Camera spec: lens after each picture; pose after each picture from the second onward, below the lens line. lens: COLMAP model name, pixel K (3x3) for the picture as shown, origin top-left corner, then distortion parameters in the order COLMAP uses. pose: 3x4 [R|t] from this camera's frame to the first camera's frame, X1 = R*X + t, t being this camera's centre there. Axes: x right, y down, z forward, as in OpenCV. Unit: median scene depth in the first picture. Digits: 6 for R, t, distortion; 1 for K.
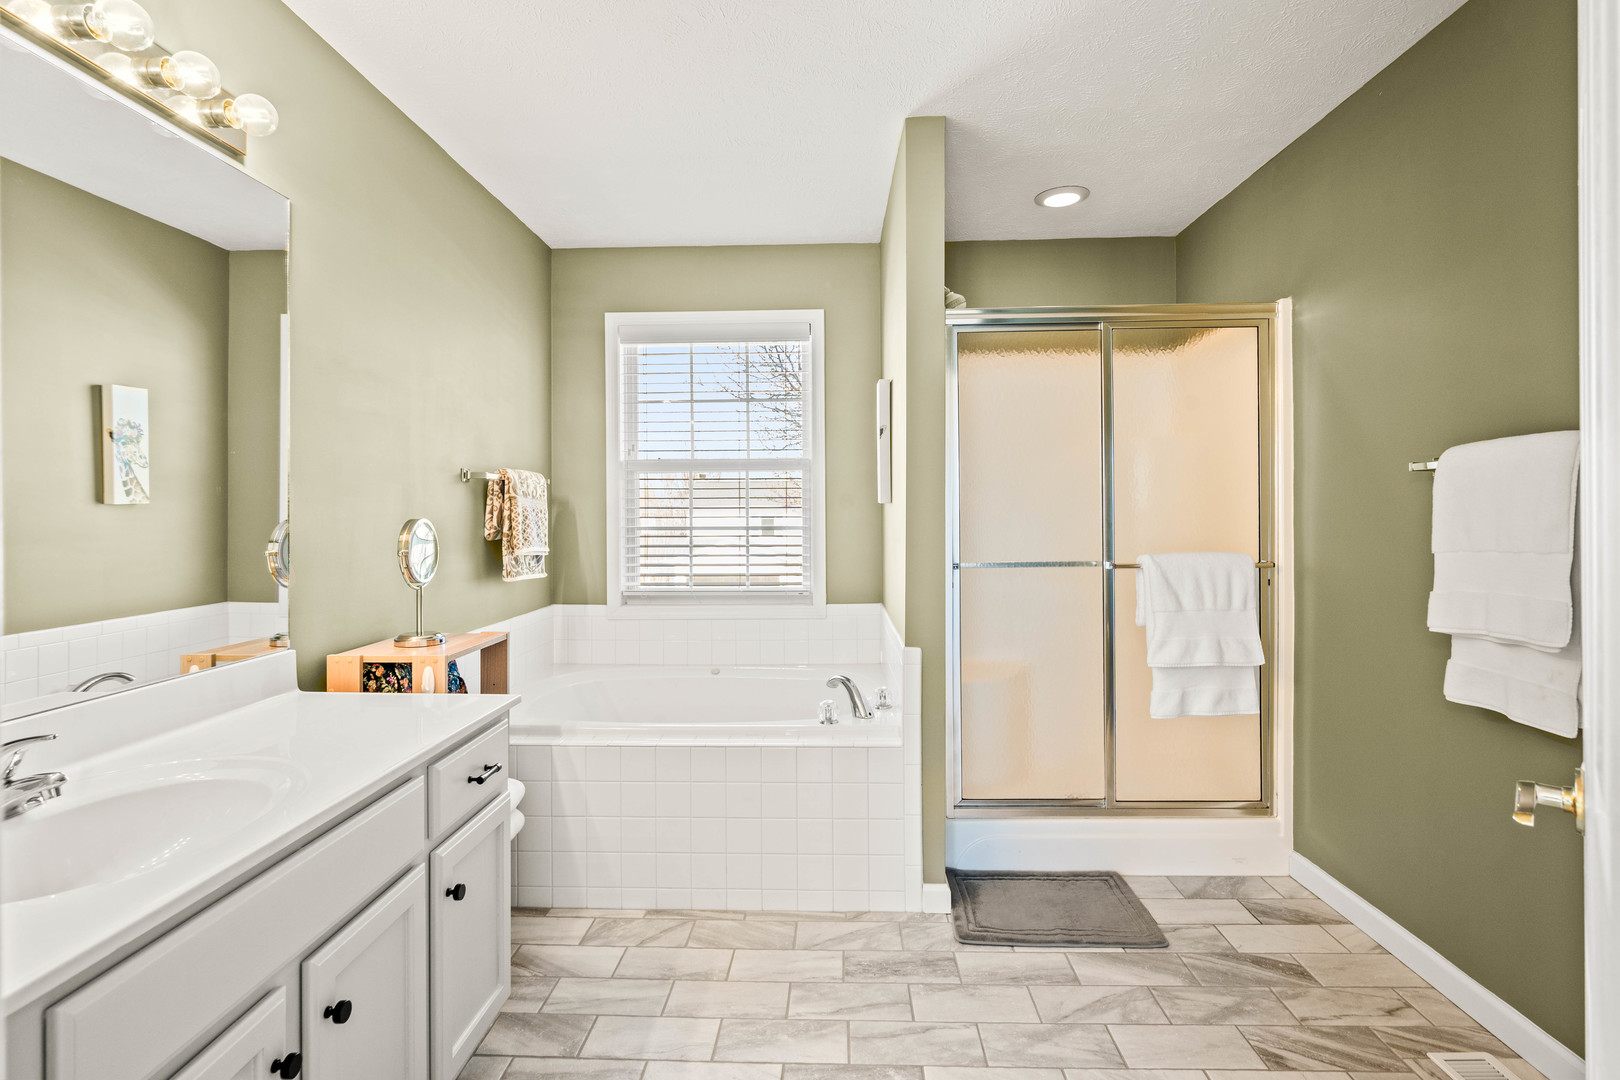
lens RADIAL K [[800.1, 0, 807.3], [0, 800.1, 510.1], [0, 0, 1]] dist [0.000817, 0.000615]
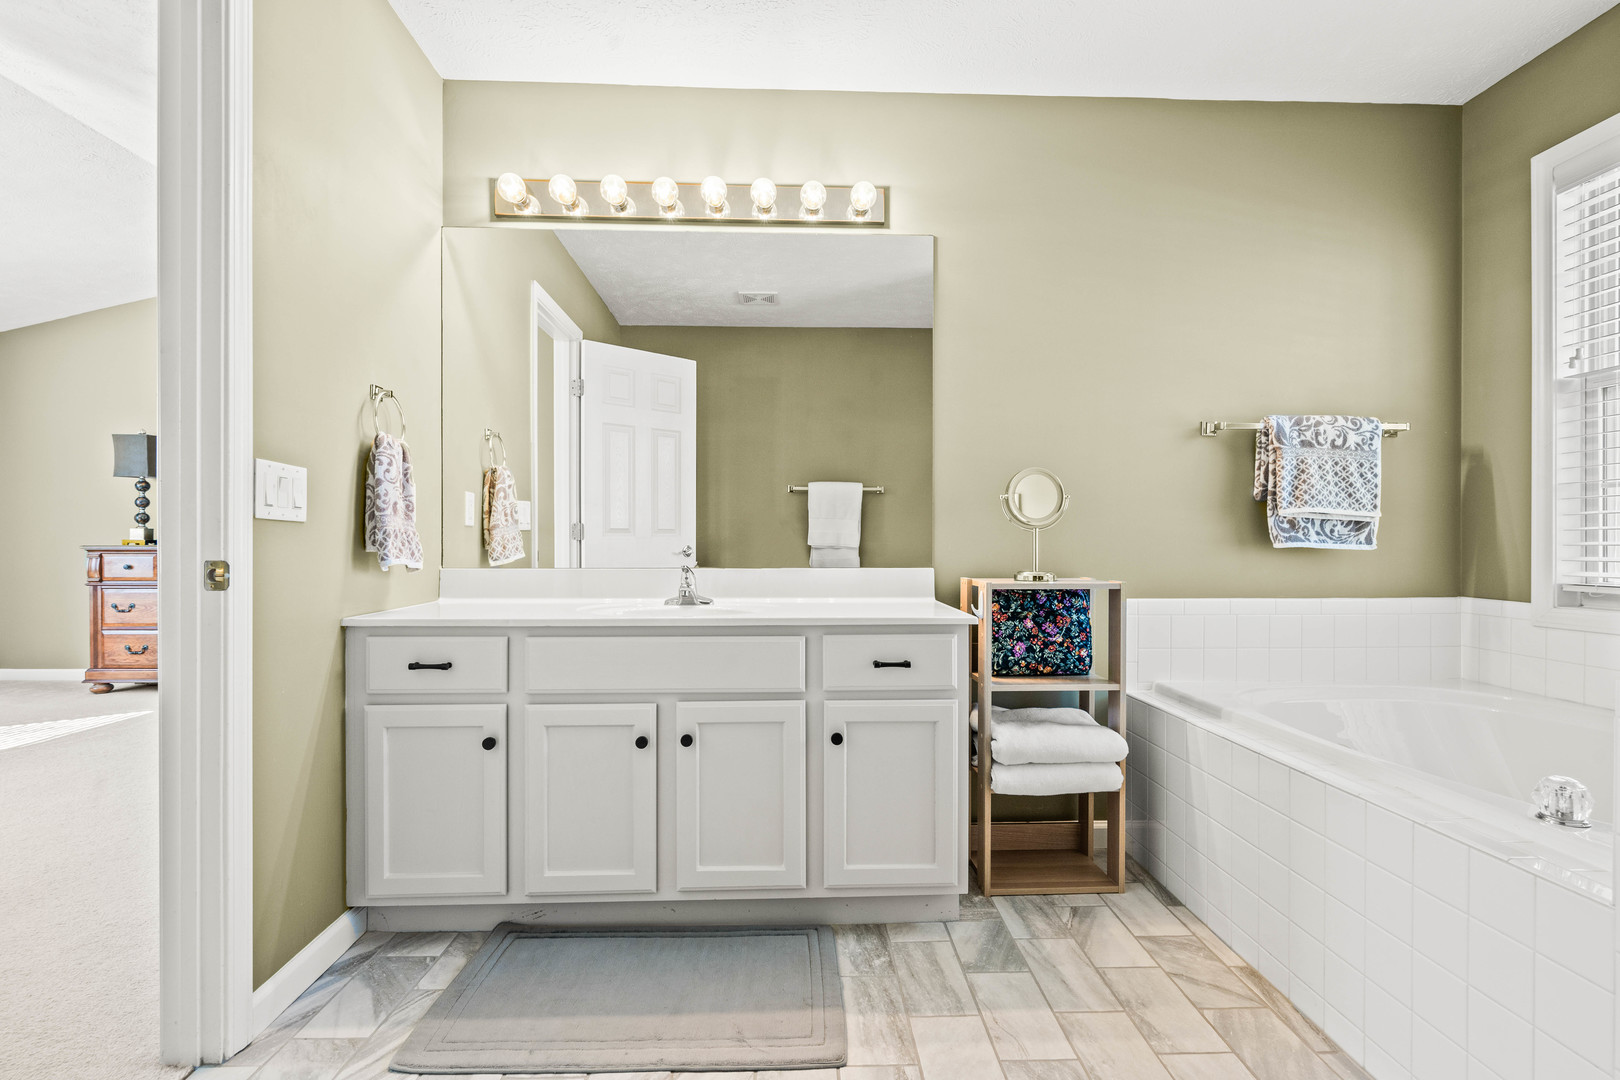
lens RADIAL K [[775.0, 0, 810.0], [0, 775.0, 540.0], [0, 0, 1]] dist [0.001424, 0.000721]
pose [[0.079314, 0.003907, -0.996842, 0.435799], [0.001270, 0.999991, 0.004020, 0.081650], [0.996849, -0.001585, 0.079309, 0.463702]]
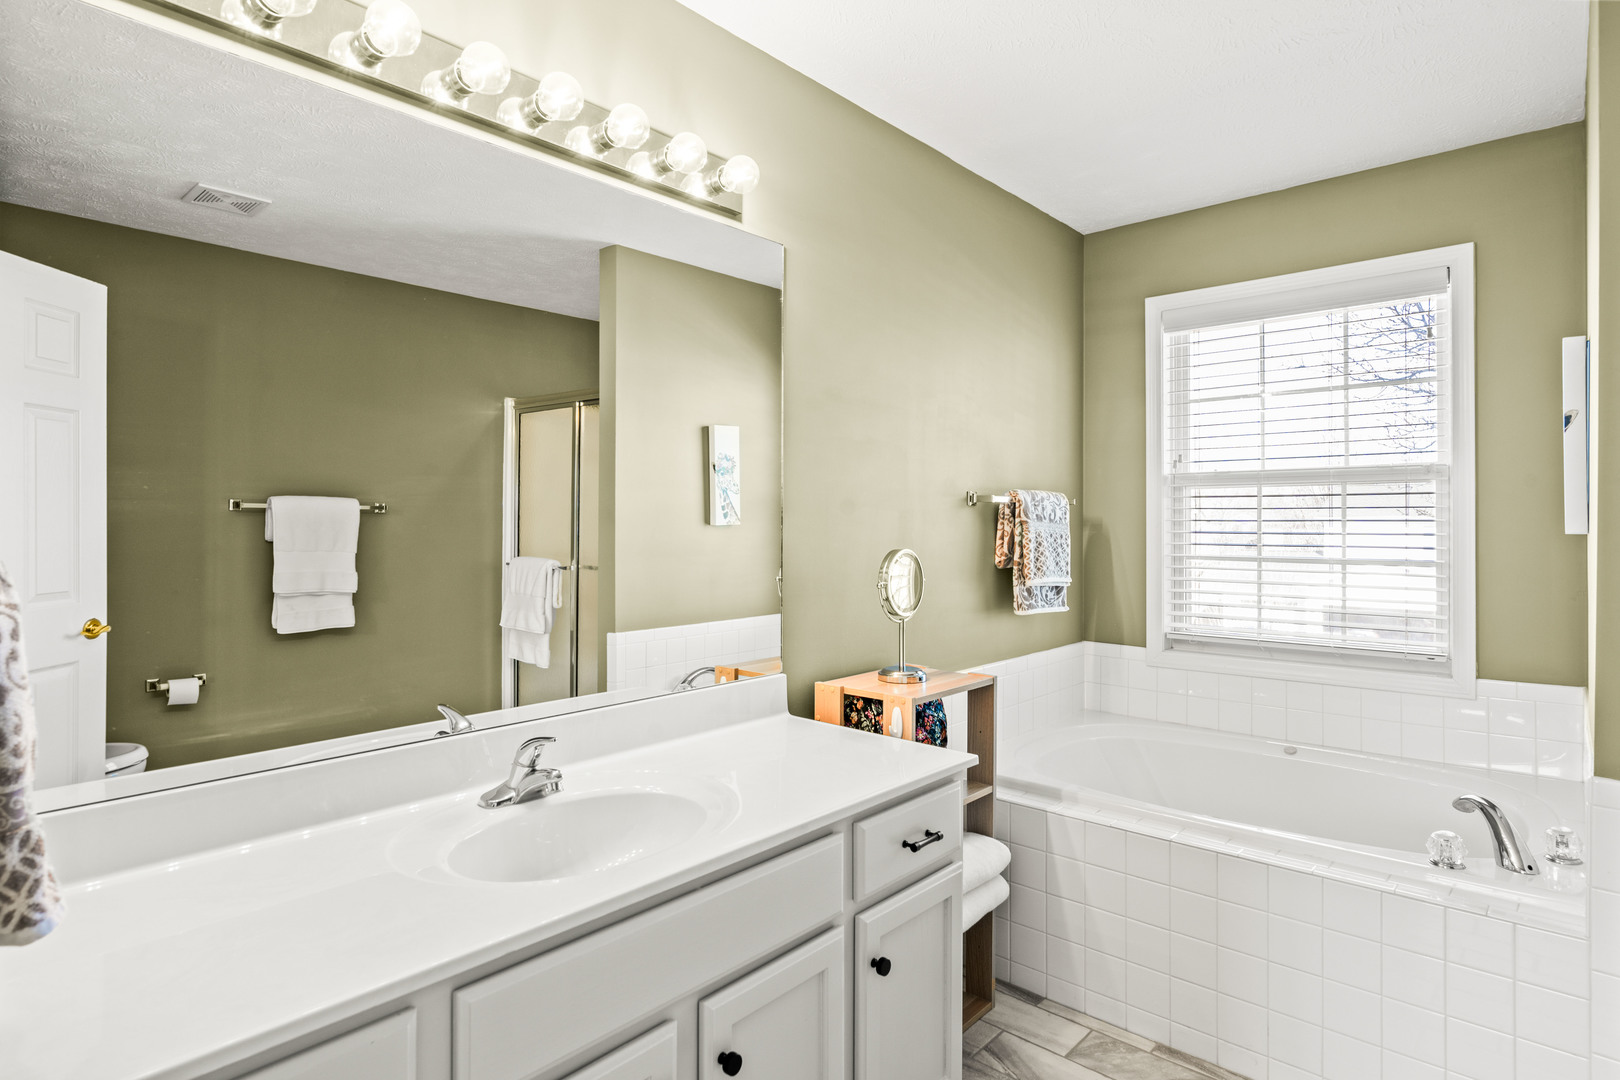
lens RADIAL K [[871.4, 0, 807.1], [0, 871.4, 518.4], [0, 0, 1]] dist [-0.000145, 0.000466]
pose [[0.770692, 0.003064, -0.637200, 0.072314], [-0.003821, 0.999993, 0.000188, -0.020091], [0.637196, 0.002290, 0.770698, 0.093341]]
